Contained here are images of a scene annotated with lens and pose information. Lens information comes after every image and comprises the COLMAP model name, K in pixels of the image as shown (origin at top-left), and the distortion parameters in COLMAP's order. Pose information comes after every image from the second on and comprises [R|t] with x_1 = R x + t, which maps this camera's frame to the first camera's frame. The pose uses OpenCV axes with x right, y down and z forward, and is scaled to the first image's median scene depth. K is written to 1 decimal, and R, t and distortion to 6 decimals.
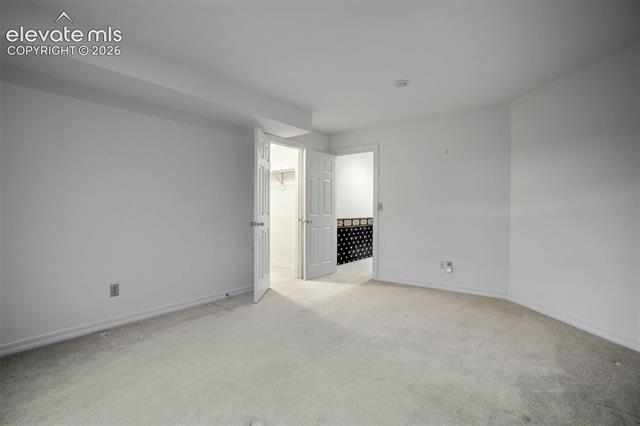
lens RADIAL K [[307.8, 0, 317.2], [0, 307.8, 214.6], [0, 0, 1]] dist [-0.000896, -0.000175]
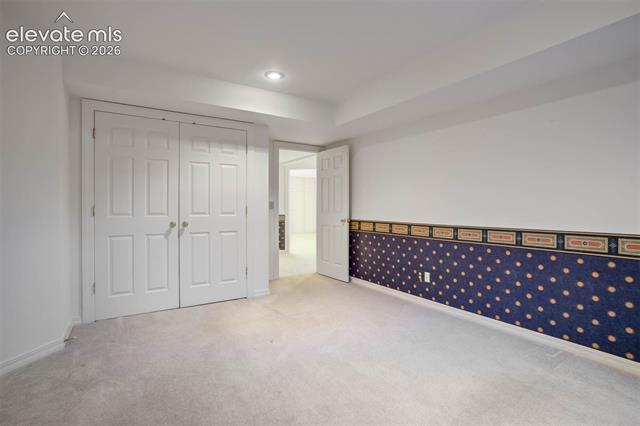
lens RADIAL K [[307.8, 0, 317.2], [0, 307.8, 214.6], [0, 0, 1]] dist [-0.000896, -0.000175]
pose [[-0.332513, 0.003029, -0.943094, 0.789306], [-0.035124, 0.999261, 0.015593, -0.008472], [0.942444, 0.038310, -0.332161, 1.070131]]
